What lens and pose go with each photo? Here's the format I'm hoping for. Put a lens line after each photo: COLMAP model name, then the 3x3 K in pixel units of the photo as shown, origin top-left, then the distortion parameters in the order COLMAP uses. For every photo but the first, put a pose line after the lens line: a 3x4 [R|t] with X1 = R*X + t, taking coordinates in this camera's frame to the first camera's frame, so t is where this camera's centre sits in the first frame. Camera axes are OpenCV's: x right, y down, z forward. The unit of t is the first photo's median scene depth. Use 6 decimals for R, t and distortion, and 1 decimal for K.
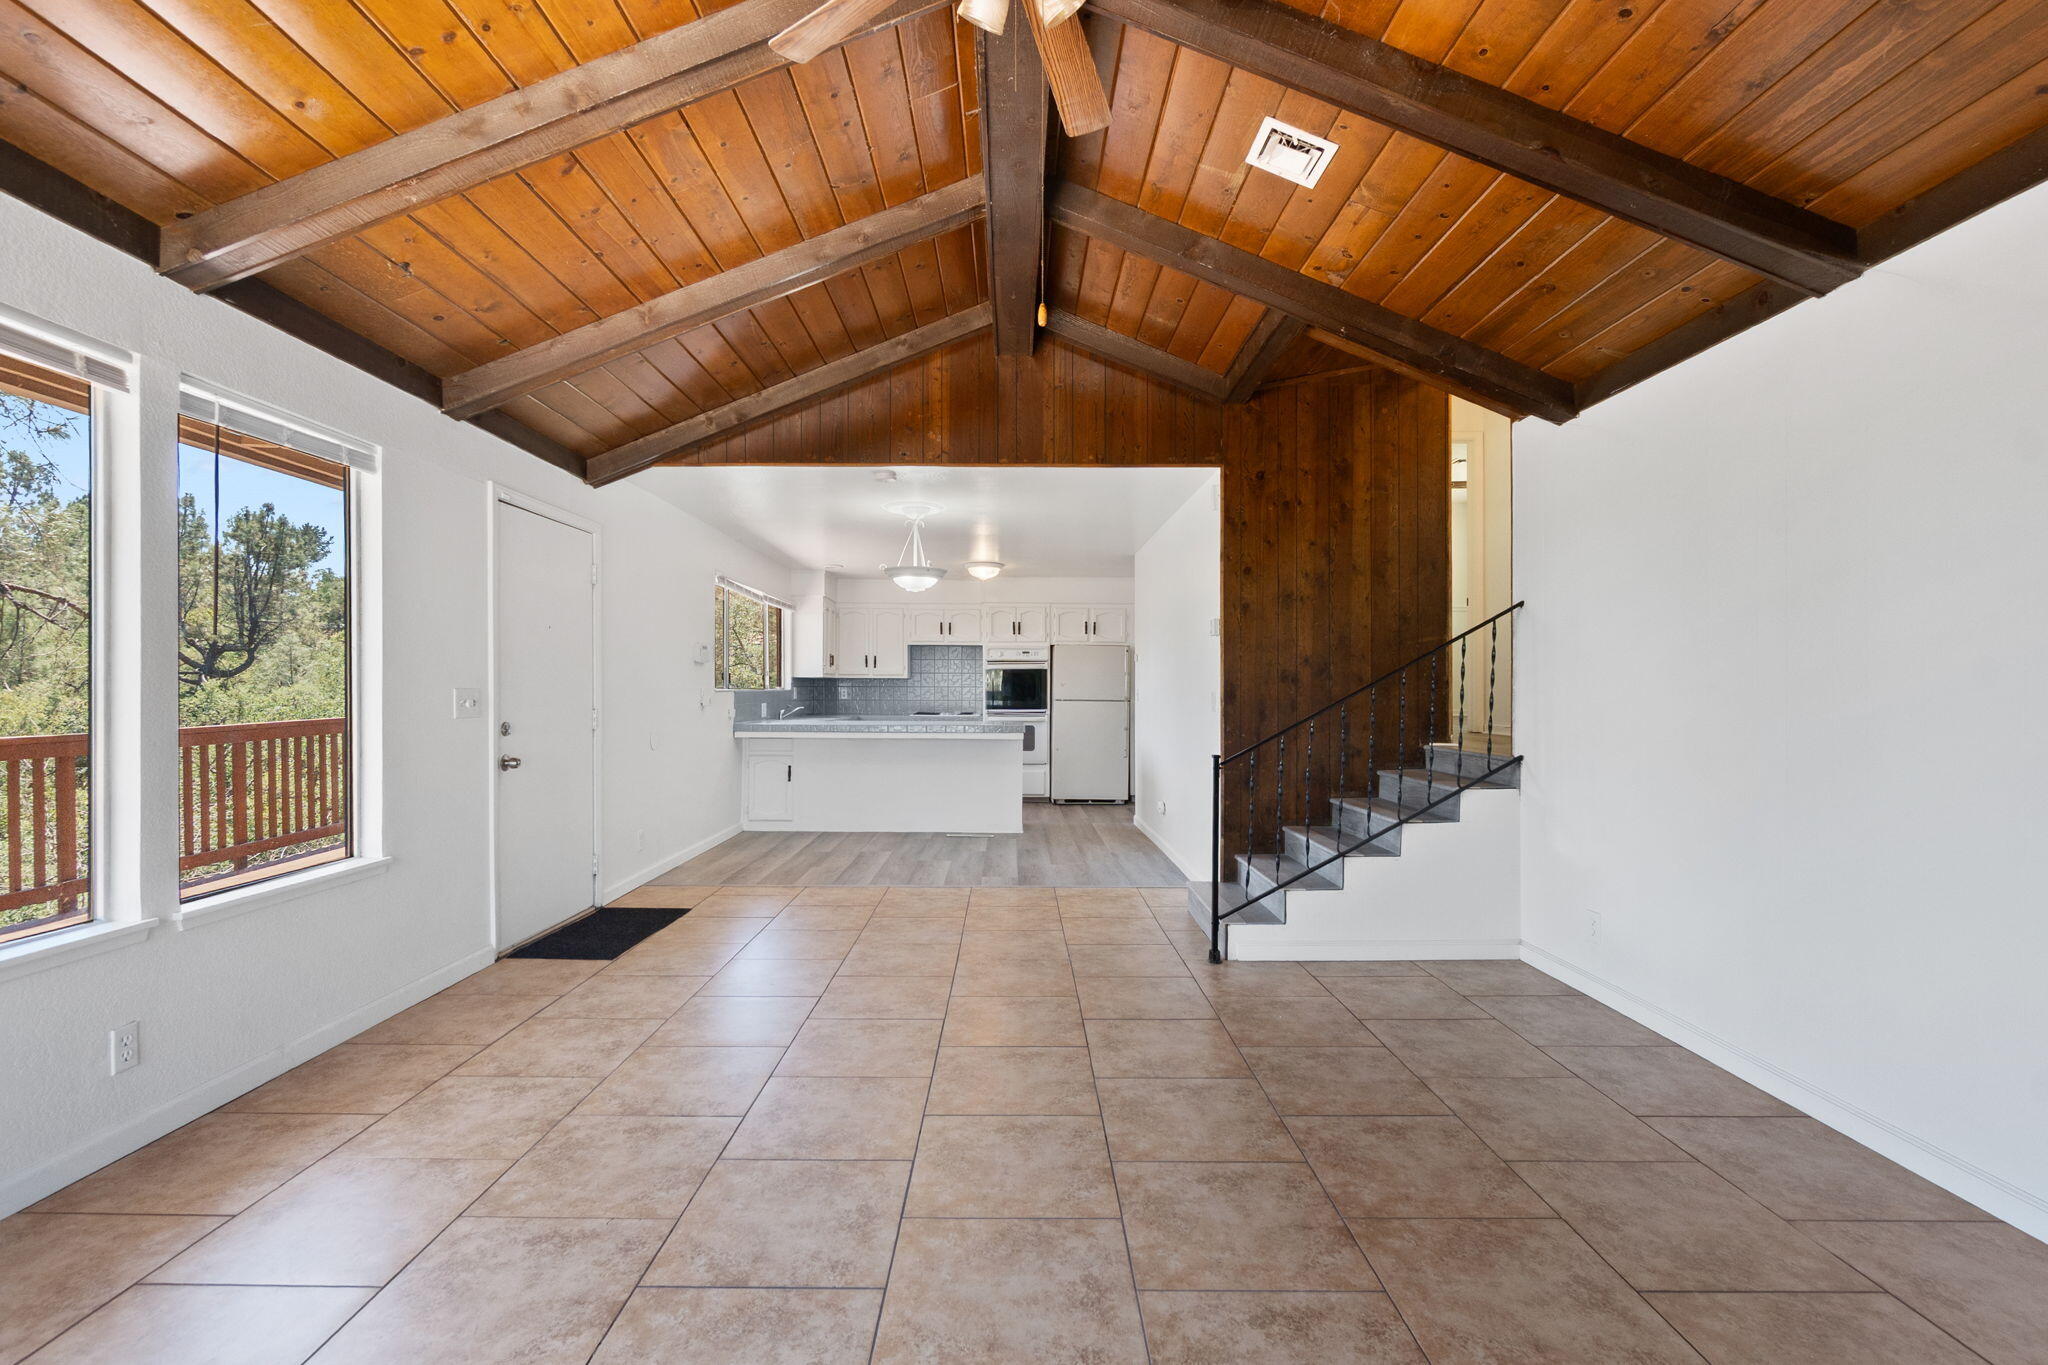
lens RADIAL K [[892.9, 0, 1023.5], [0, 892.9, 737.8], [0, 0, 1]] dist [-0.035964, -0.000086]
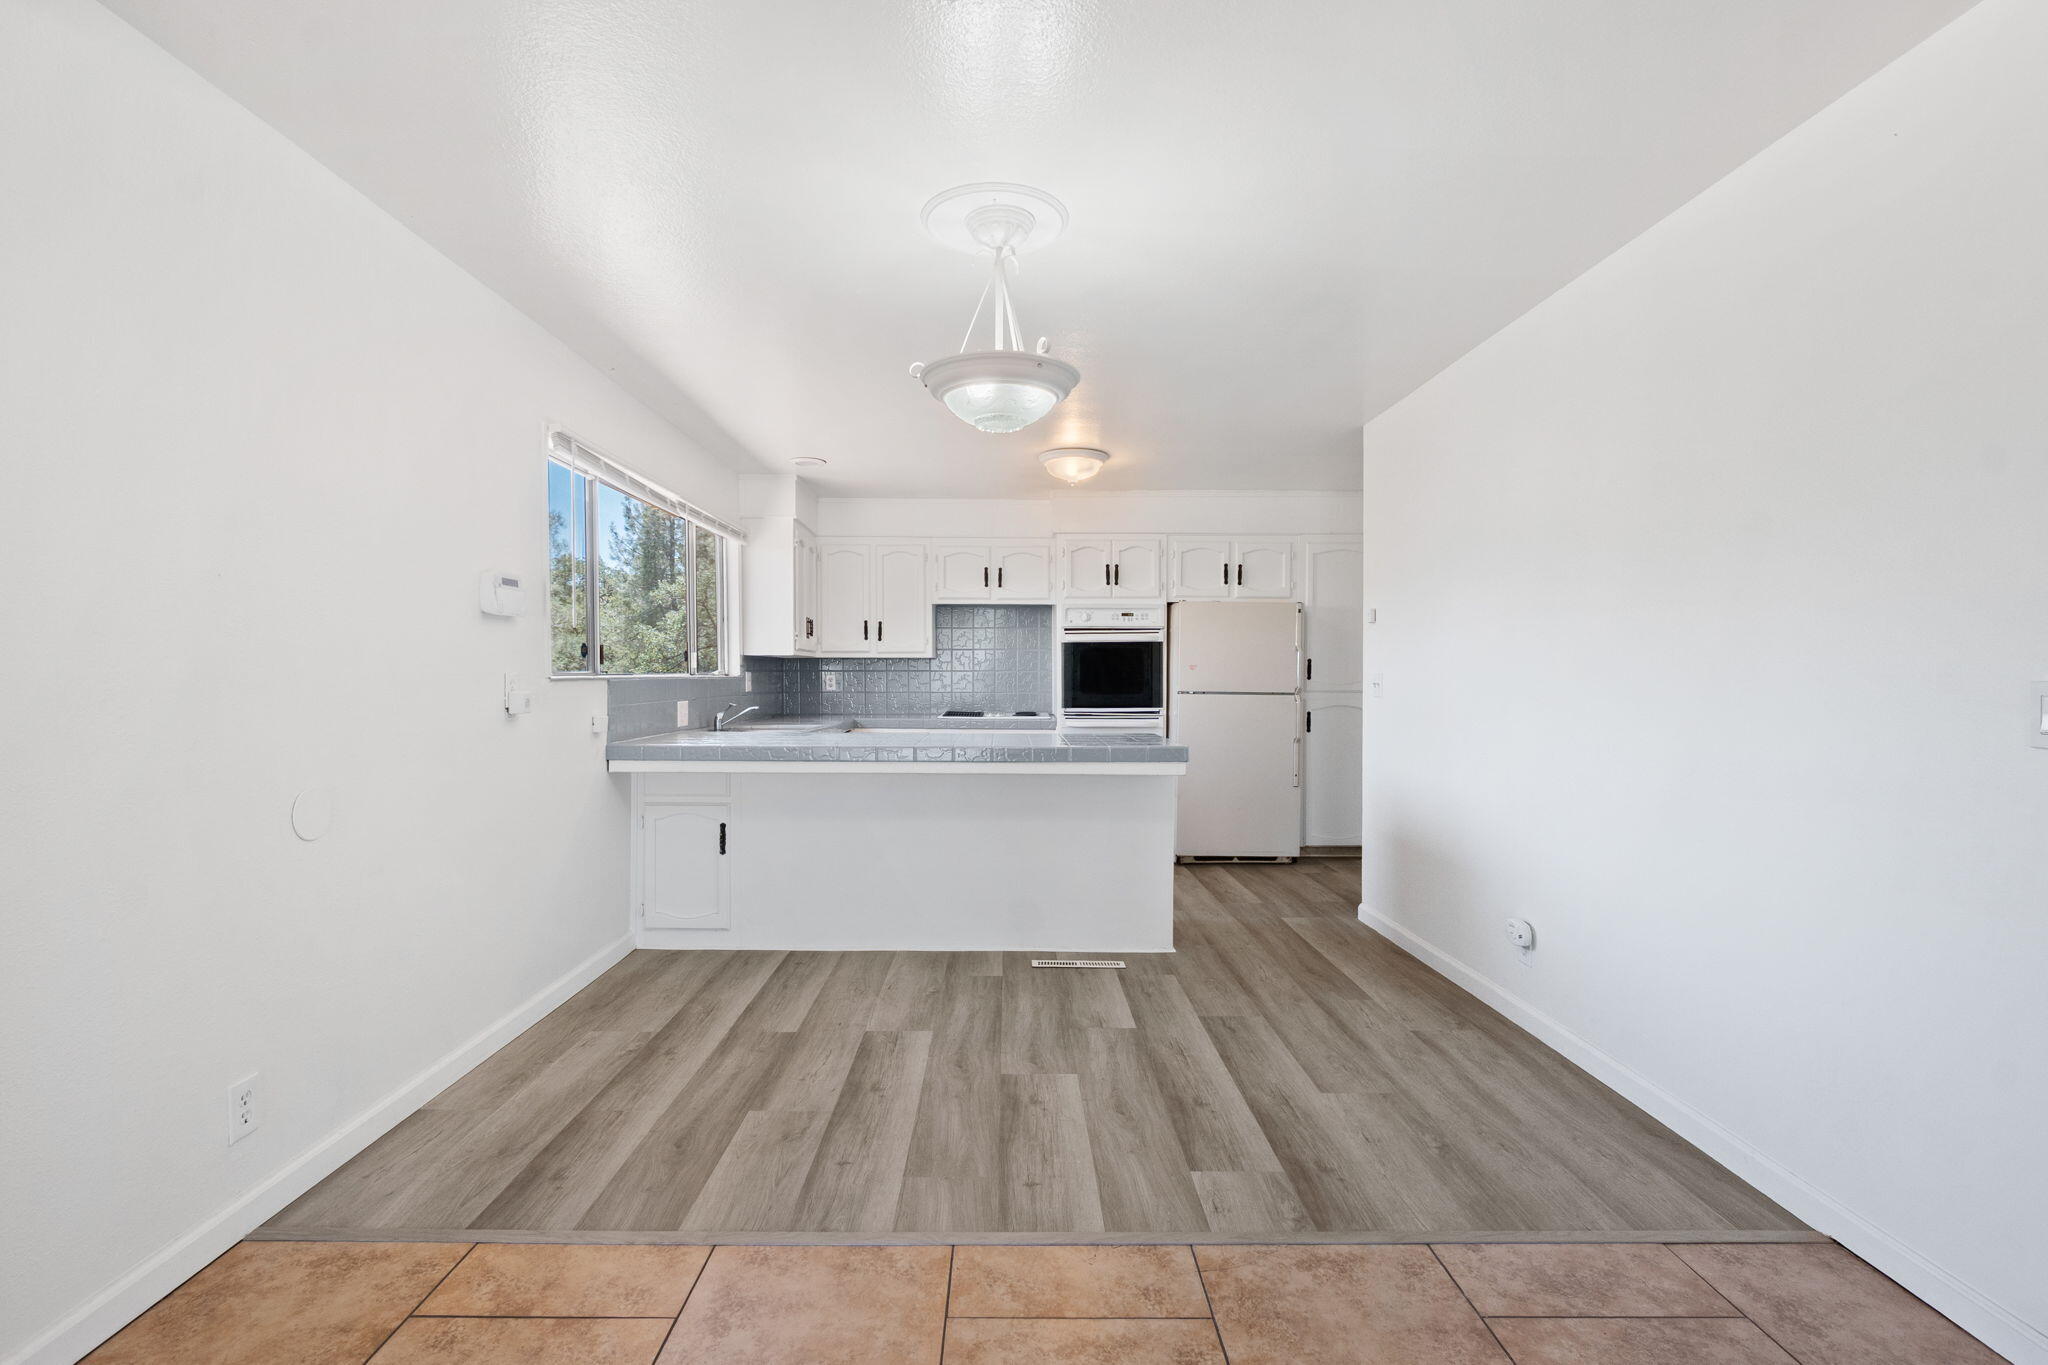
lens RADIAL K [[955.0, 0, 1013.5], [0, 955.0, 701.9], [0, 0, 1]] dist [0.000959, -0.000202]
pose [[0.999958, -0.003240, -0.008548, -0.069773], [0.003016, 0.999654, -0.026124, -0.018973], [0.008630, 0.026097, 0.999622, 0.347823]]
